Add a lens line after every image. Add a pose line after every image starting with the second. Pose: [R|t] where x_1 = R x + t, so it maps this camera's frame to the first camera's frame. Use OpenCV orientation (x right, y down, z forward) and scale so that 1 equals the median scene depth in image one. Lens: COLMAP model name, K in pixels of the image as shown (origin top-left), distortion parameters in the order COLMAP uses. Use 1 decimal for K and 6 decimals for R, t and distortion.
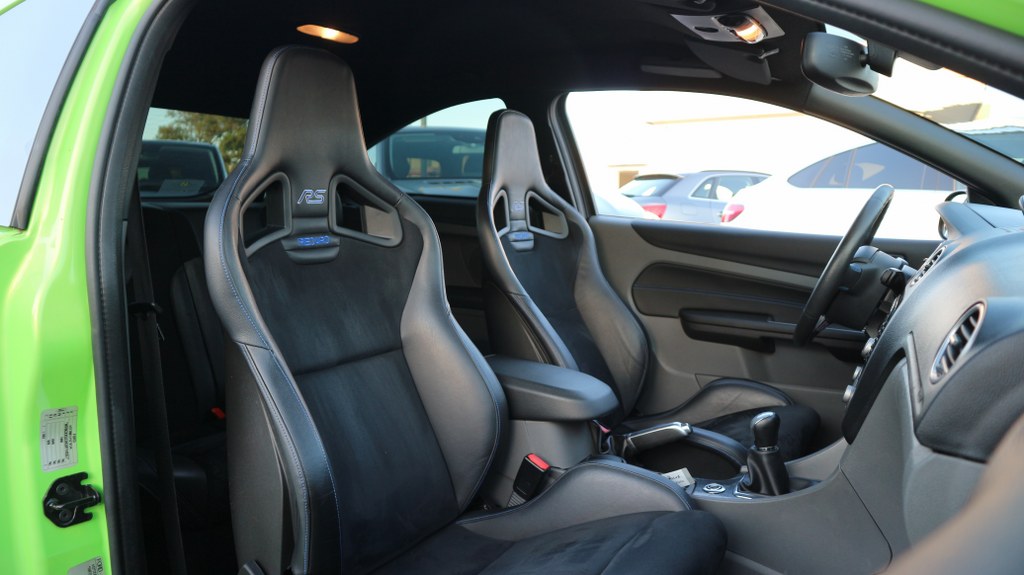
lens RADIAL K [[747.1, 0, 509.8], [0, 747.1, 280.0], [0, 0, 1]] dist [-0.084433, 0.002531]
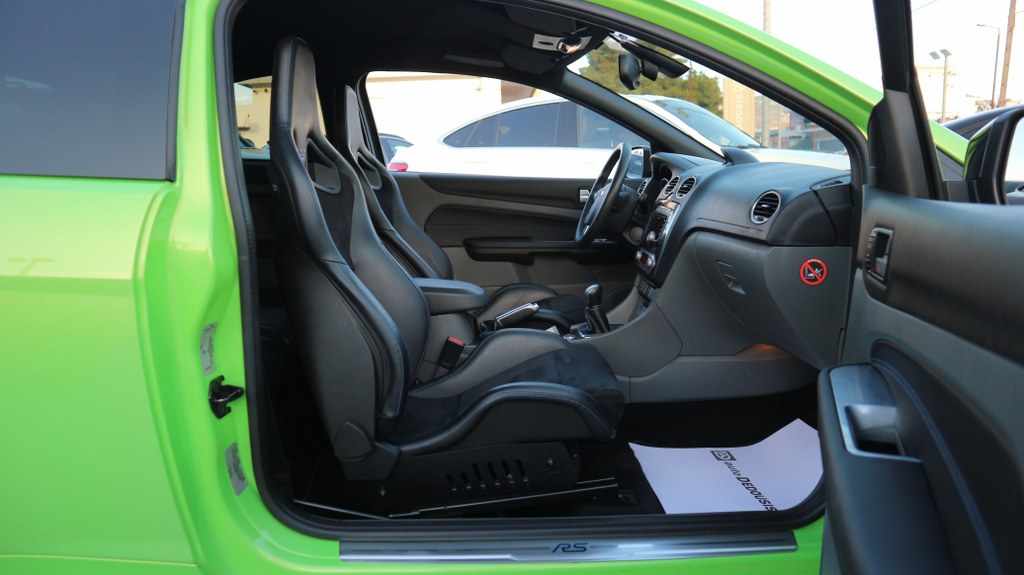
lens RADIAL K [[794.9, 0, 512.5], [0, 794.9, 291.2], [0, 0, 1]] dist [-0.000096, 0.000303]
pose [[0.828074, -0.107436, 0.550228, -0.685118], [0.078563, 0.994019, 0.075855, 0.041111], [-0.555087, -0.019586, 0.831562, -0.322348]]
